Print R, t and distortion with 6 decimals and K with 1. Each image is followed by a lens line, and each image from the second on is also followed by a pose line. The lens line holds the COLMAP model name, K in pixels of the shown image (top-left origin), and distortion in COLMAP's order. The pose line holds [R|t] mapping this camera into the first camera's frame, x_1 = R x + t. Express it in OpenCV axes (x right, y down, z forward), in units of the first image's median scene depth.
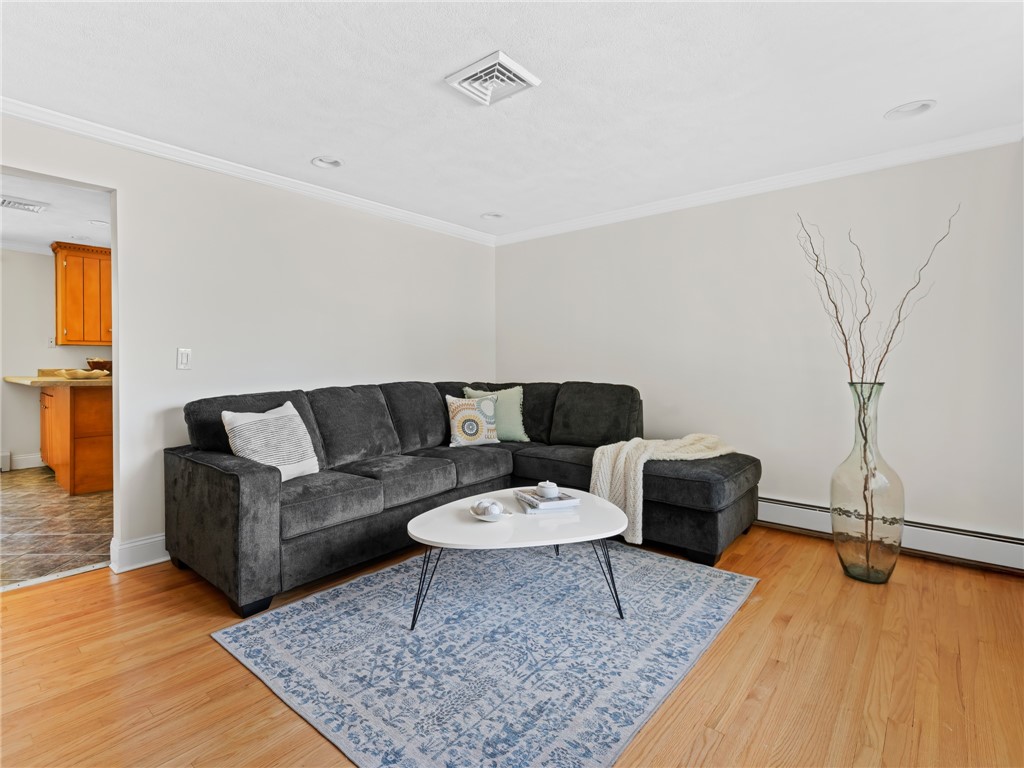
lens RADIAL K [[503.9, 0, 511.9], [0, 503.9, 365.1], [0, 0, 1]] dist [-0.000836, -0.000974]
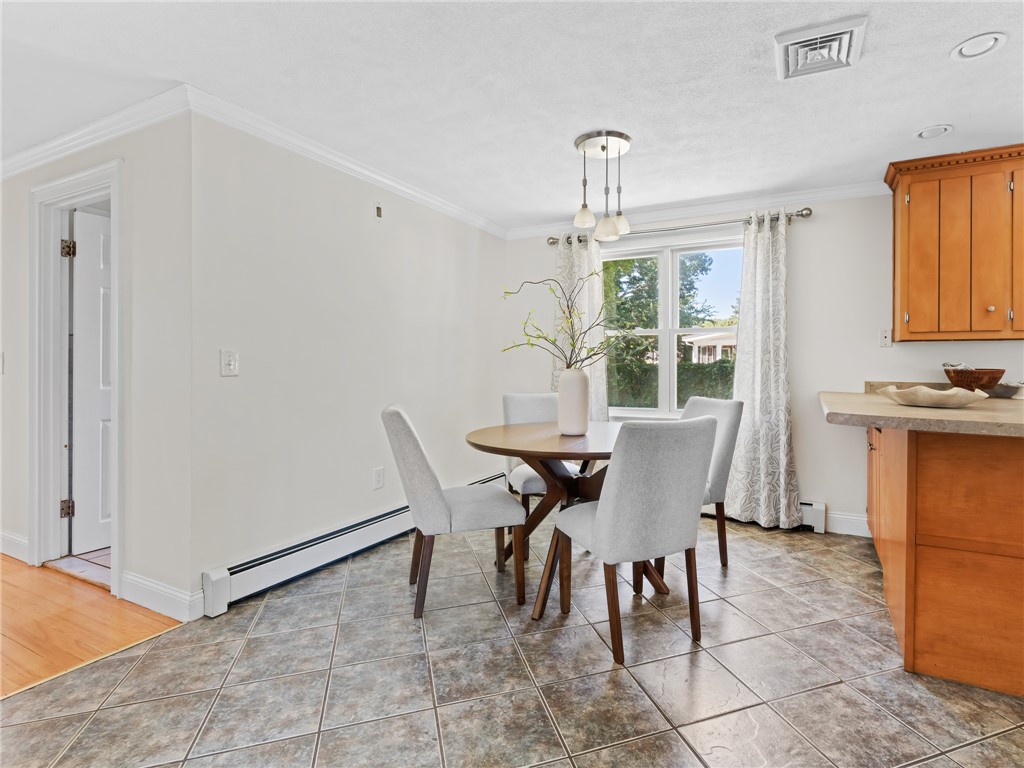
lens RADIAL K [[503.9, 0, 511.9], [0, 503.9, 365.1], [0, 0, 1]] dist [-0.000836, -0.000974]
pose [[0.166403, 0.001223, -0.986057, -0.429977], [-0.014877, 0.999889, -0.001271, -0.005285], [0.985946, 0.014881, 0.166403, 0.500694]]
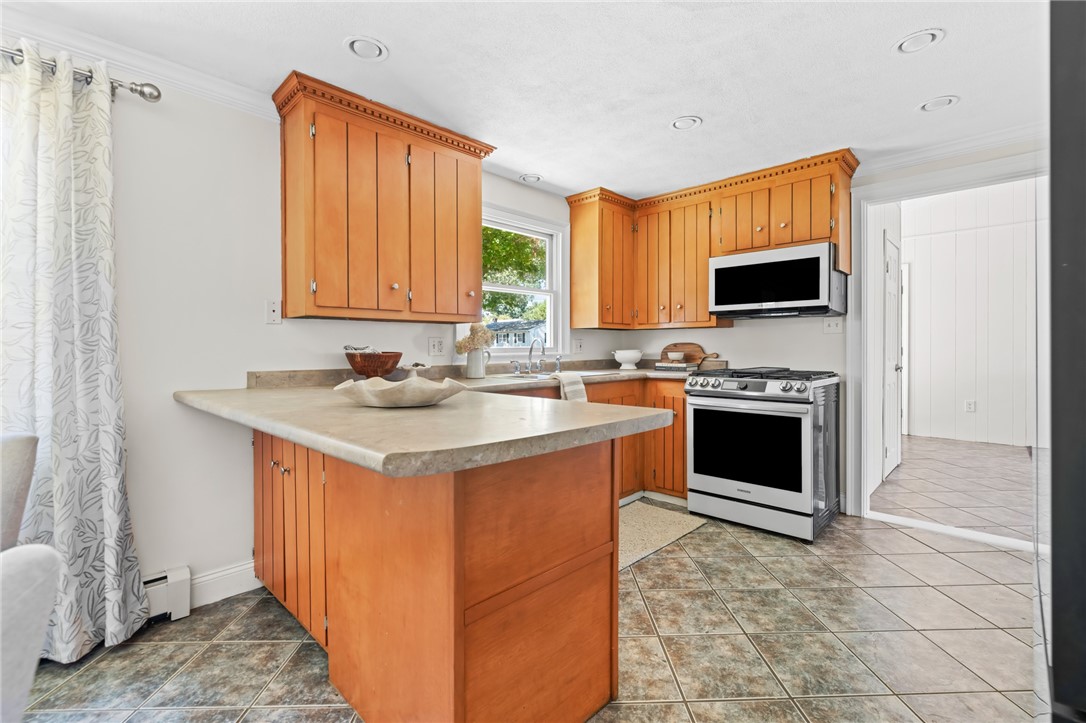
lens RADIAL K [[482.7, 0, 579.8], [0, 482.7, 349.7], [0, 0, 1]] dist [-0.000722, -0.000831]
pose [[0.999650, -0.003068, -0.026264, -0.695434], [0.002956, 0.999986, -0.004314, -0.009526], [0.026276, 0.004235, 0.999646, 0.634184]]
